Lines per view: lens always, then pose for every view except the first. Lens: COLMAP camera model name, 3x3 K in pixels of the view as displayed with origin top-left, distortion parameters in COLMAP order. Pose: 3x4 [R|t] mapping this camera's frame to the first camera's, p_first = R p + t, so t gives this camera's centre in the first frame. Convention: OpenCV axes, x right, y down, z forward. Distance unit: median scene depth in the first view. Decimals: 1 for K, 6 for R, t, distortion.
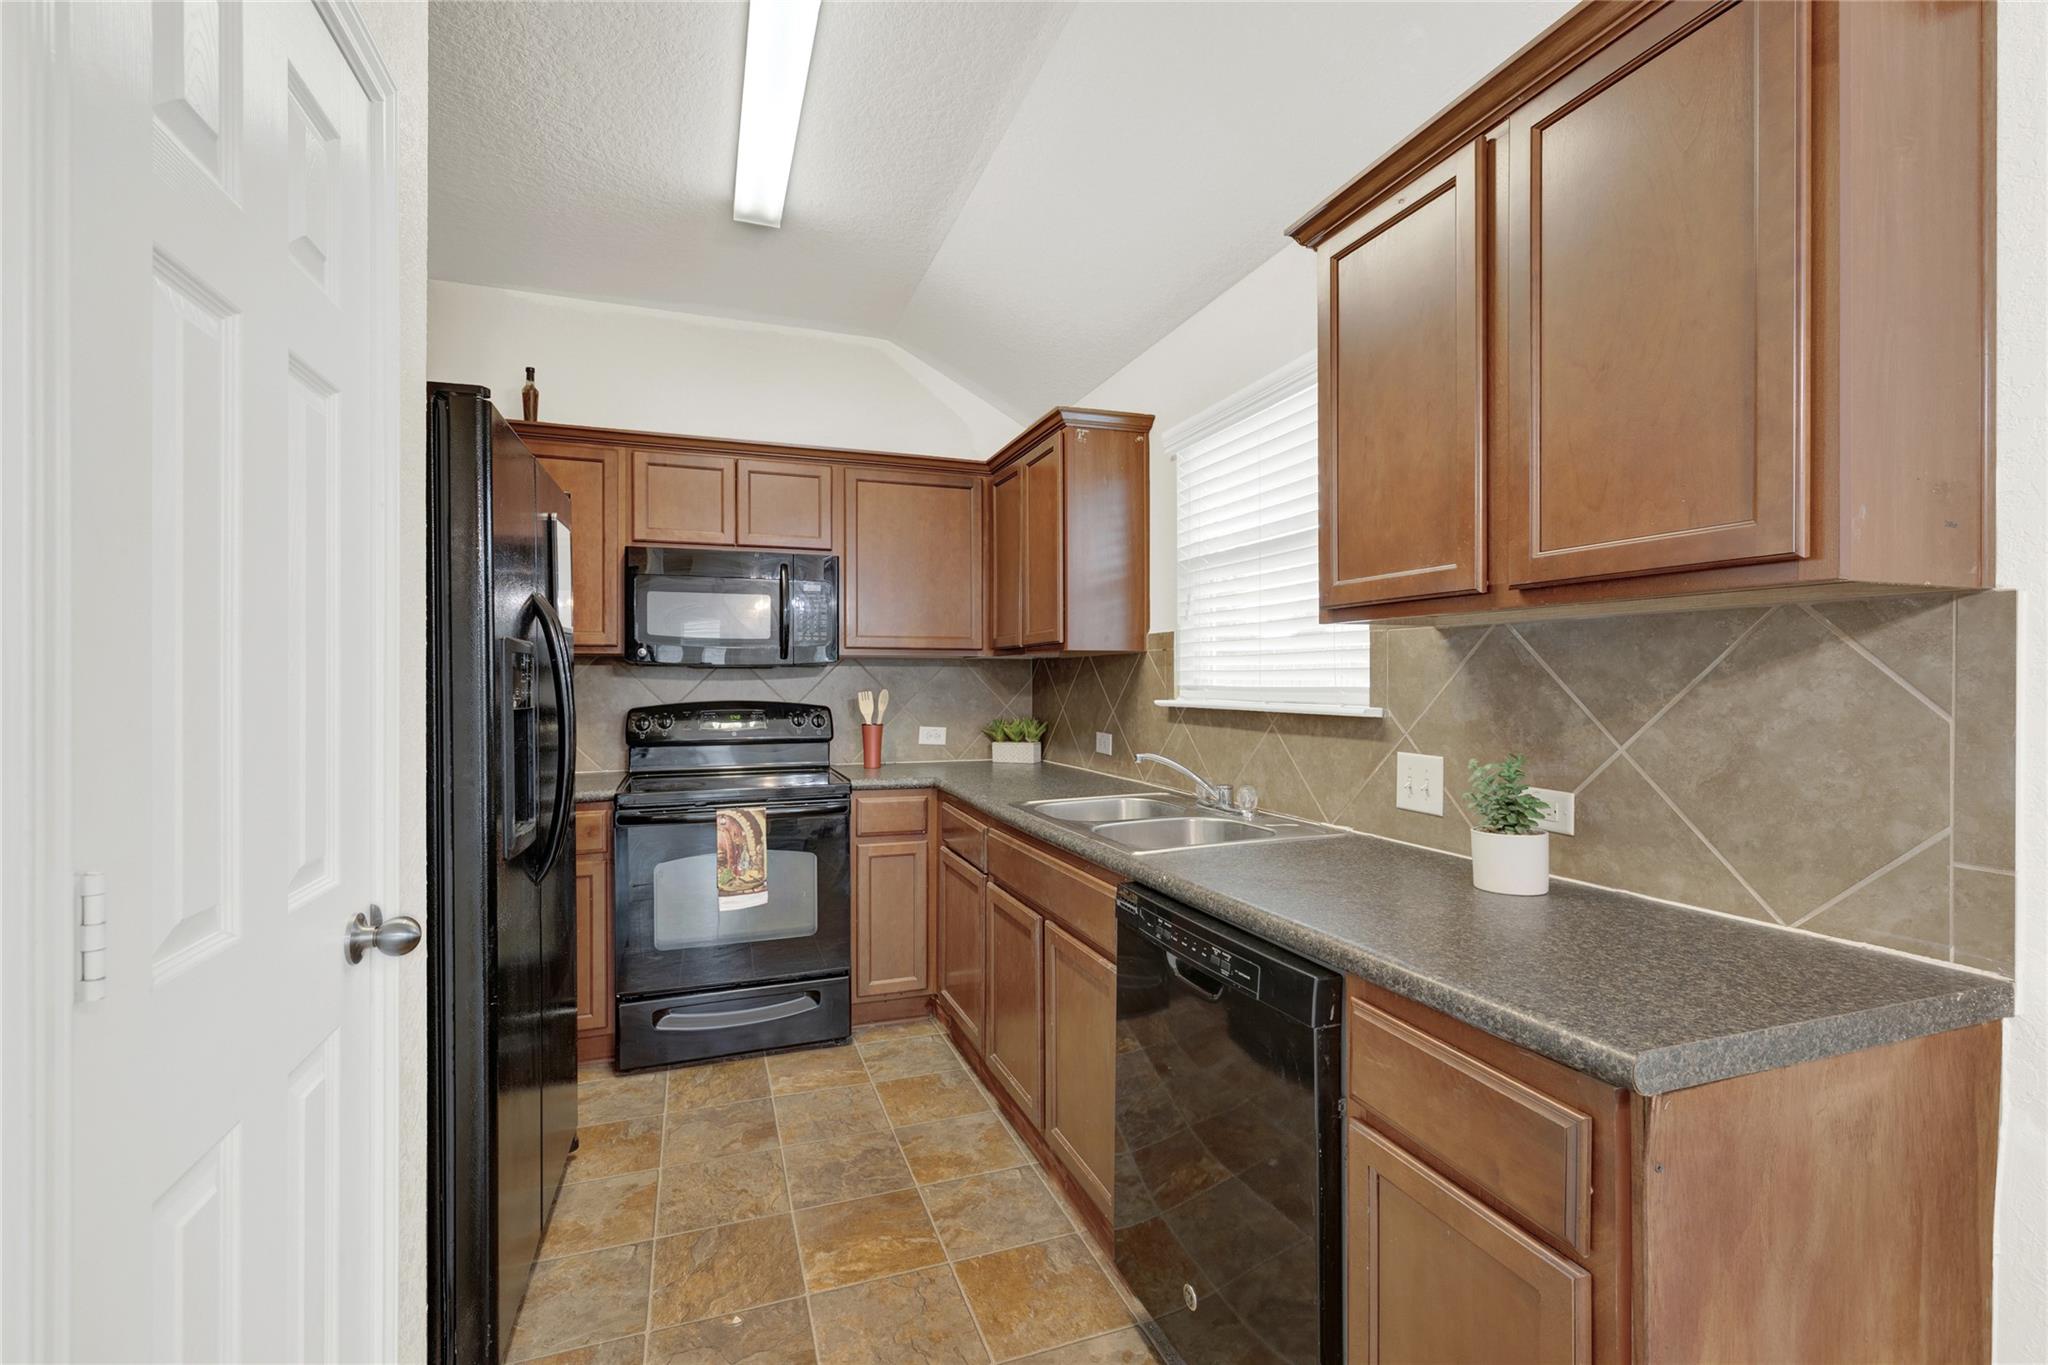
lens RADIAL K [[887.1, 0, 1024.0], [0, 887.1, 682.5], [0, 0, 1]] dist [0.003610, 0.000363]
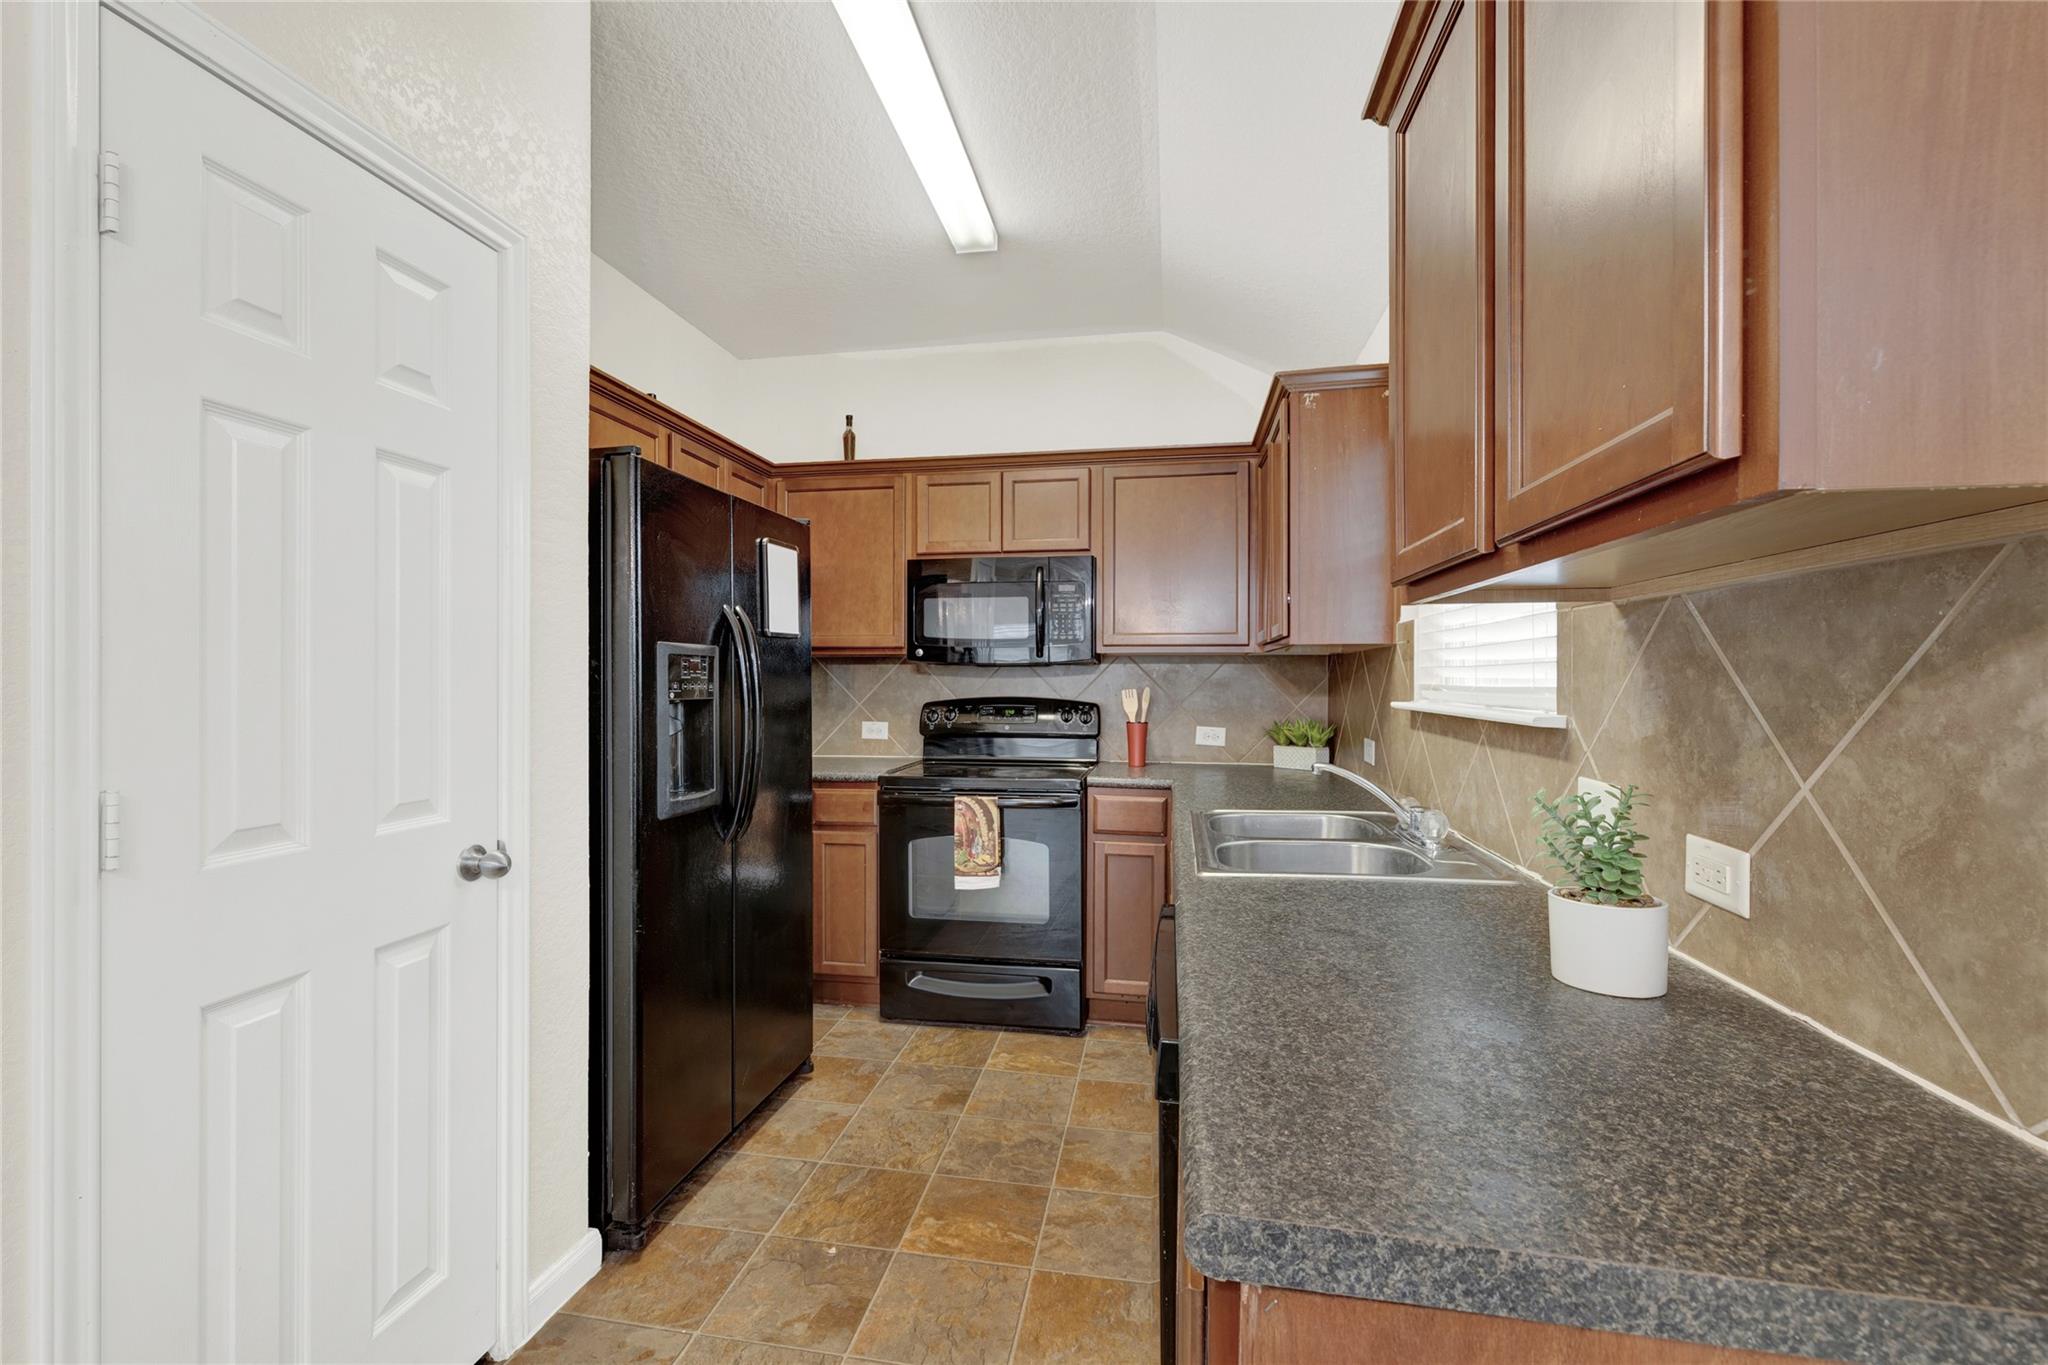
lens RADIAL K [[887.1, 0, 1024.0], [0, 887.1, 682.5], [0, 0, 1]] dist [0.003610, 0.000363]
pose [[0.861793, 0.004388, -0.507240, 0.356441], [-0.003773, 0.999990, 0.002242, 0.001239], [0.507245, -0.000018, 0.861802, 0.129419]]
